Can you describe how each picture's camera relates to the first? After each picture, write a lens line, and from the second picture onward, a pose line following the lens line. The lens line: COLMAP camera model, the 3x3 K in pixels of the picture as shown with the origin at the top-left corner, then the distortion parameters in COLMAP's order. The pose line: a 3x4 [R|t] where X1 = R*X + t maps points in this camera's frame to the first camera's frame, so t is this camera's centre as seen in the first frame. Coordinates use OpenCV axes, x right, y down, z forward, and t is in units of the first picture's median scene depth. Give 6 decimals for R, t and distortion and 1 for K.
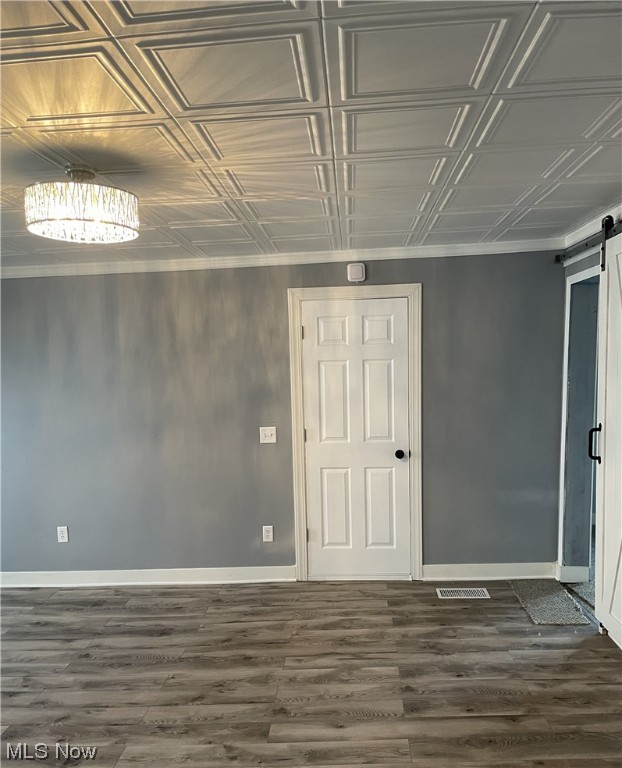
lens RADIAL K [[607.6, 0, 311.0], [0, 607.6, 384.0], [0, 0, 1]] dist [0.100017, -0.107362]
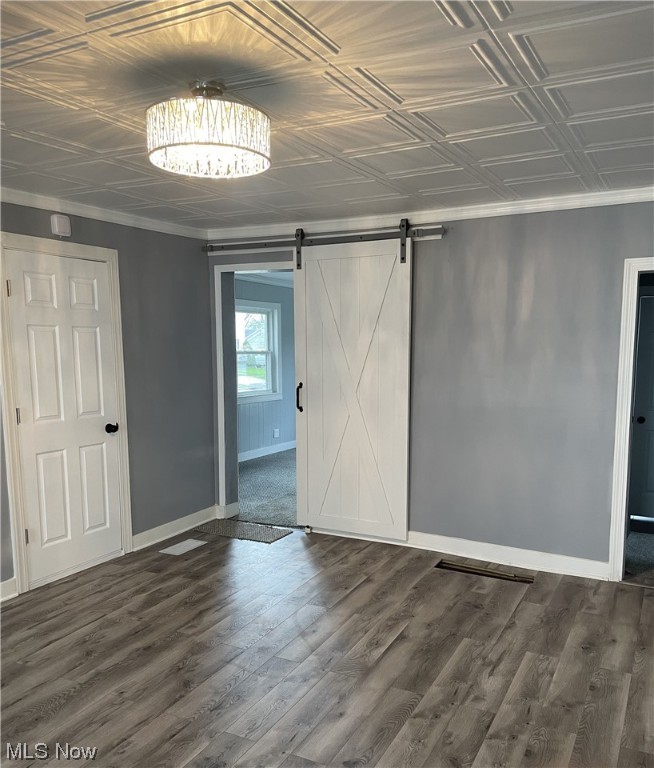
lens RADIAL K [[672.5, 0, 327.0], [0, 672.5, 384.0], [0, 0, 1]] dist [0.005273, 0.005911]
pose [[0.410684, -0.027844, 0.911352, -0.677116], [0.011137, 0.999612, 0.025522, 0.024232], [-0.911710, -0.000332, 0.410835, 0.266847]]
